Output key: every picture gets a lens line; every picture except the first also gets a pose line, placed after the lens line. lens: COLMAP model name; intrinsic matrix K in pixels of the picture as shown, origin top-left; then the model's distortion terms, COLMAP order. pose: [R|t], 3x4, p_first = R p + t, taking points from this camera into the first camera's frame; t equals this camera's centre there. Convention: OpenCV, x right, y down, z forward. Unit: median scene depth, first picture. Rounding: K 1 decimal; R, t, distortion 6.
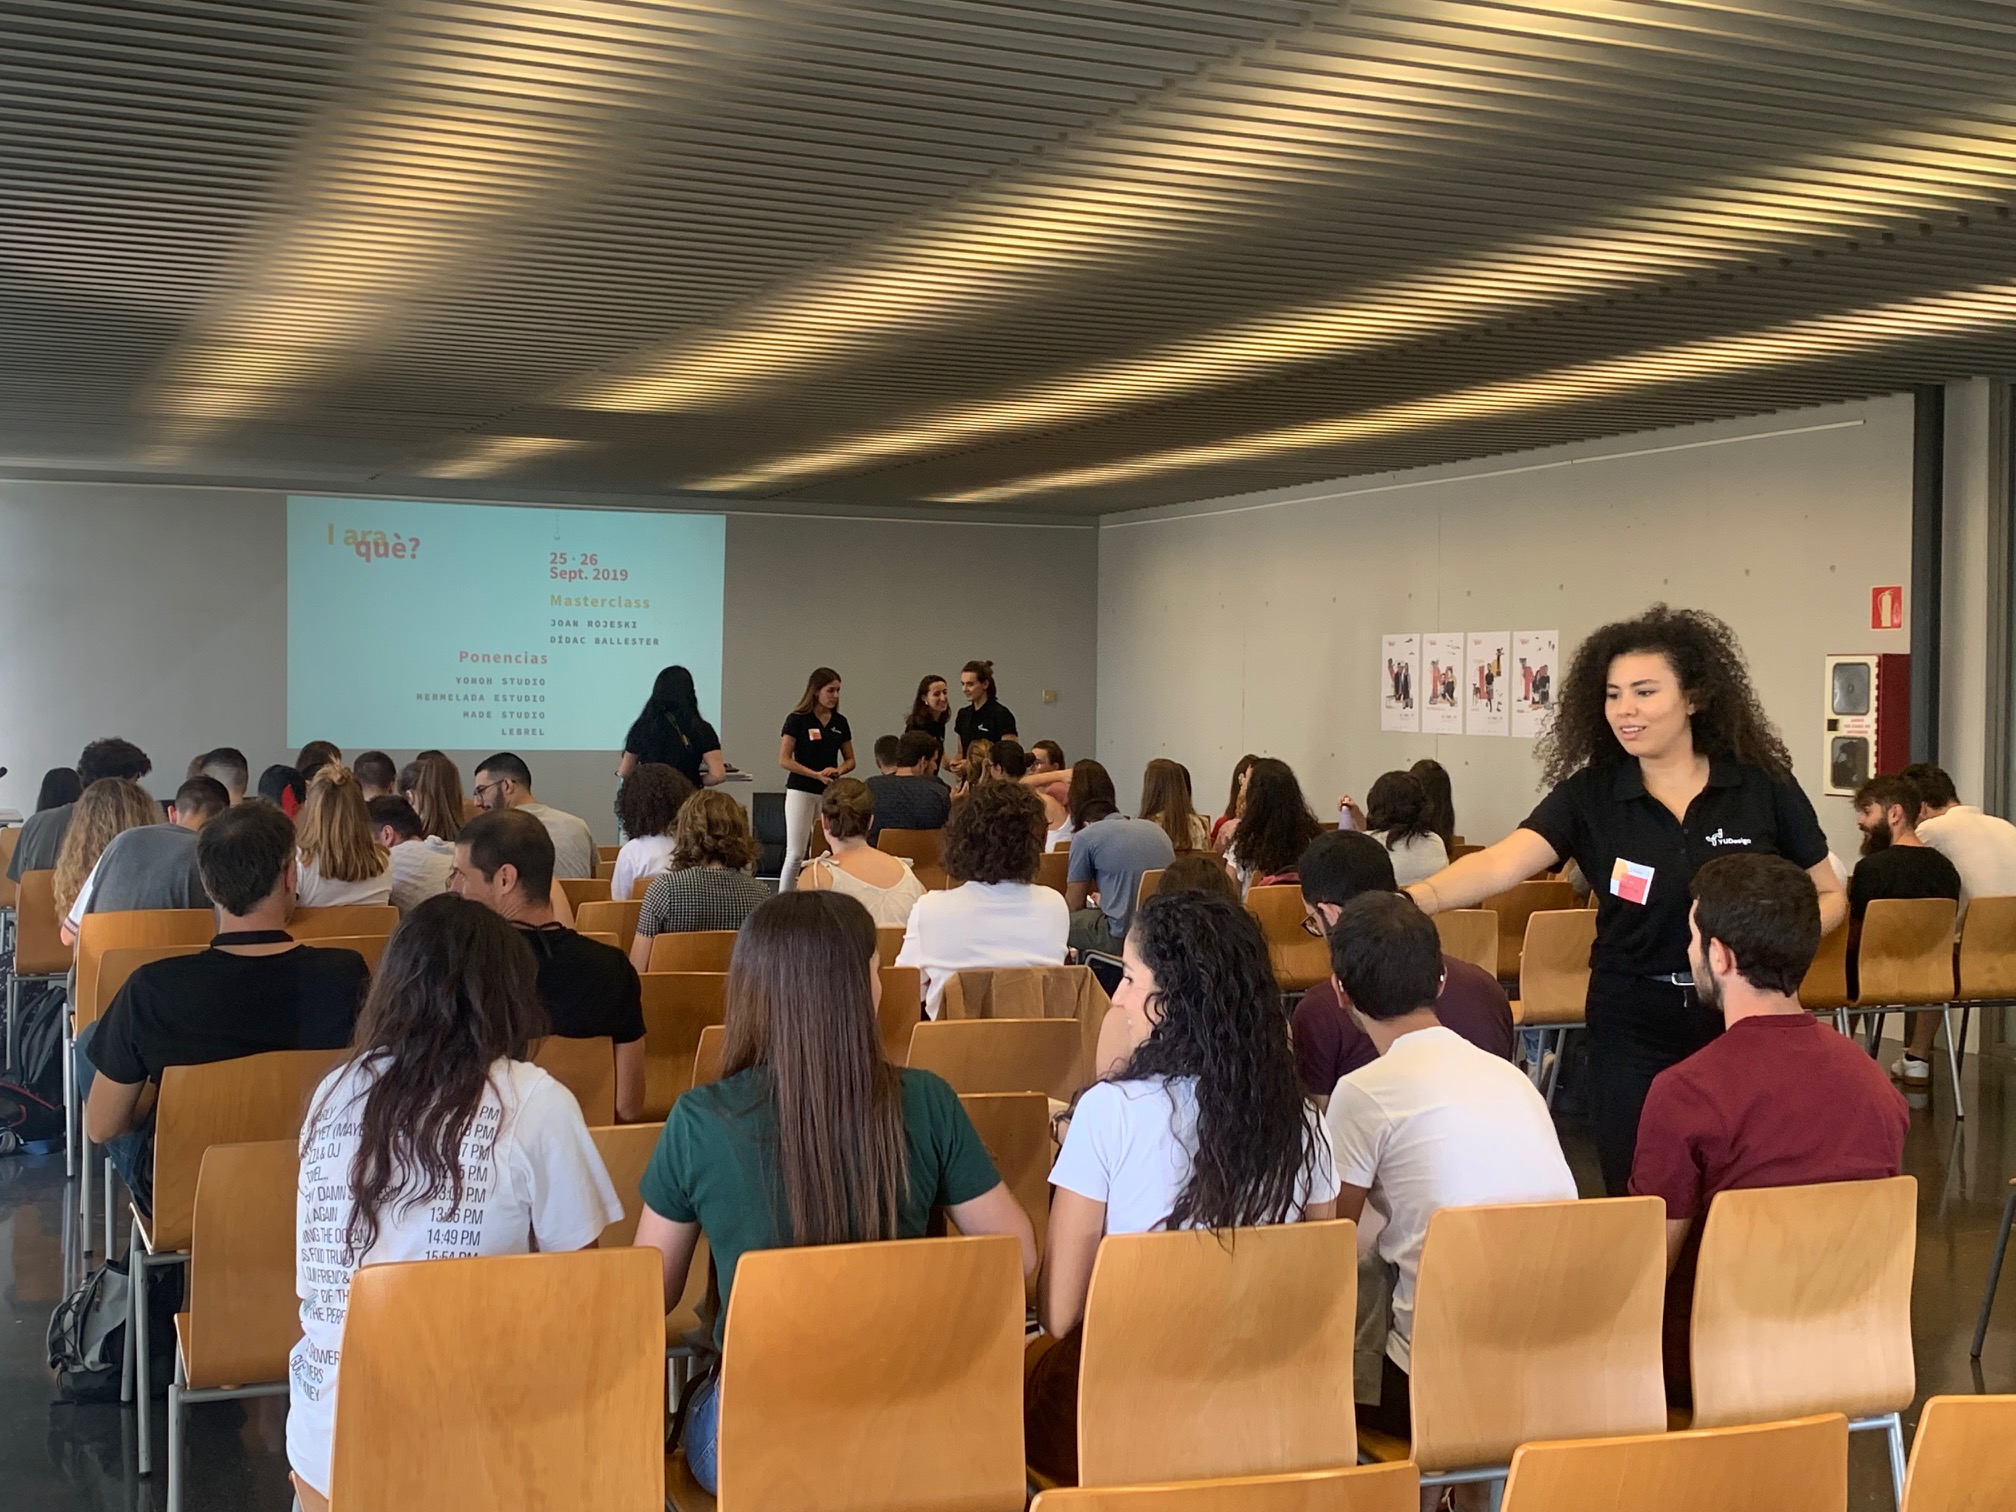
lens RADIAL K [[2497.7, 0, 1000.8], [0, 2497.7, 763.1], [0, 0, 1]] dist [0.019375, 0.000000]
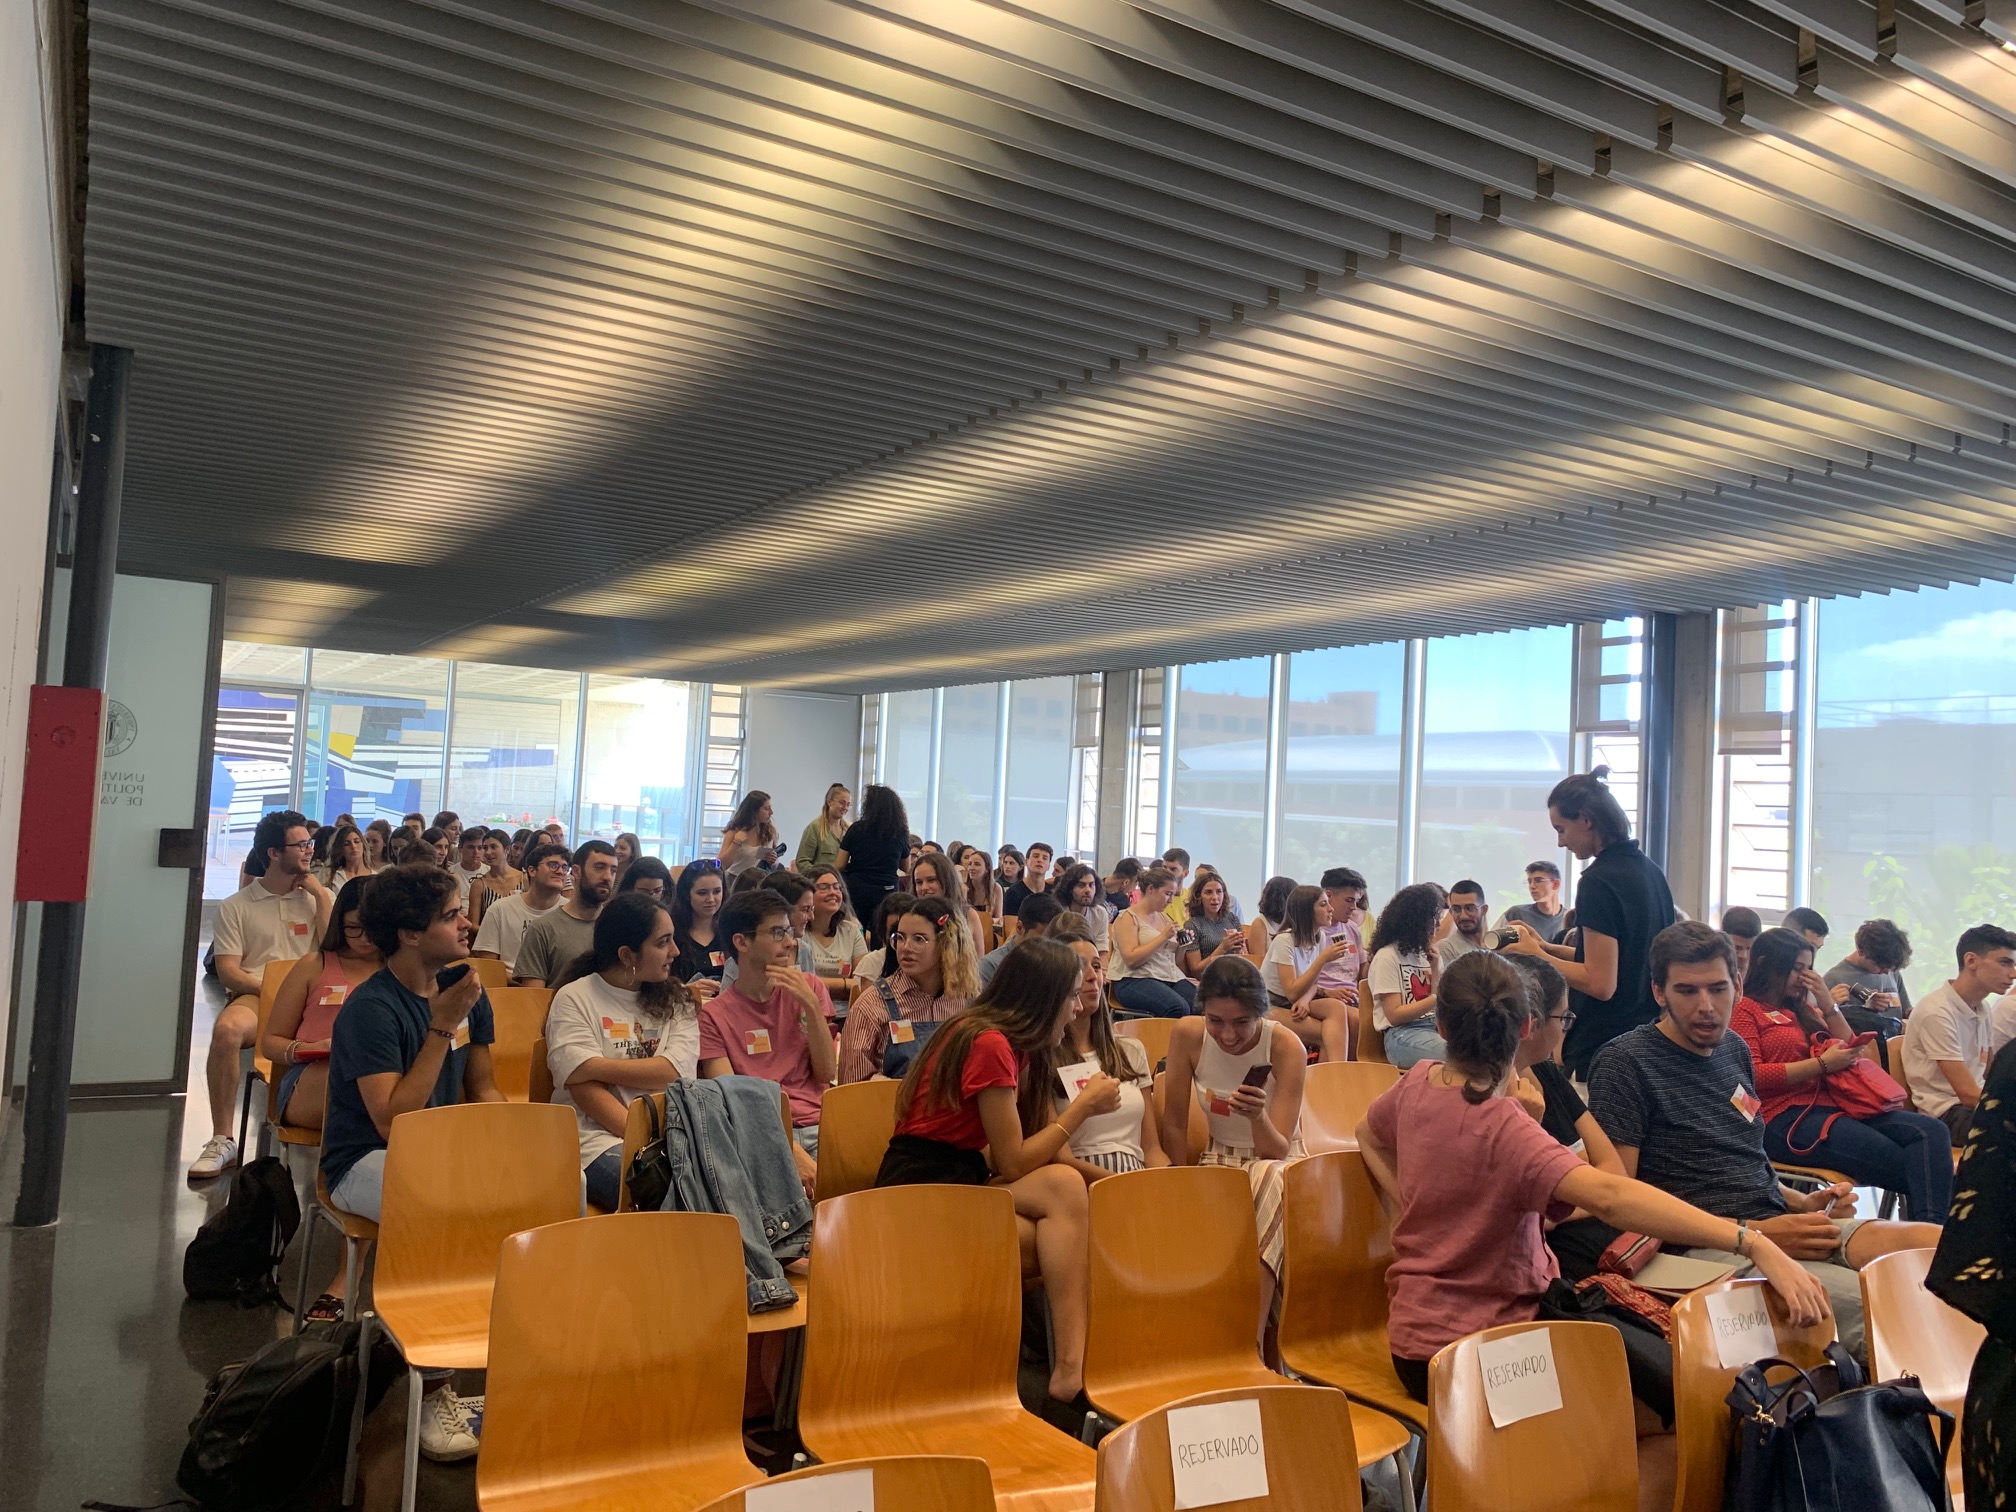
lens RADIAL K [[1556.9, 0, 1009.9], [0, 1556.9, 747.5], [0, 0, 1]] dist [0.013163, -0.015443]
pose [[0.991878, 0.047346, 0.118056, -0.091903], [-0.039608, 0.996963, -0.067057, -0.005713], [-0.120872, 0.061837, 0.990740, 0.221746]]
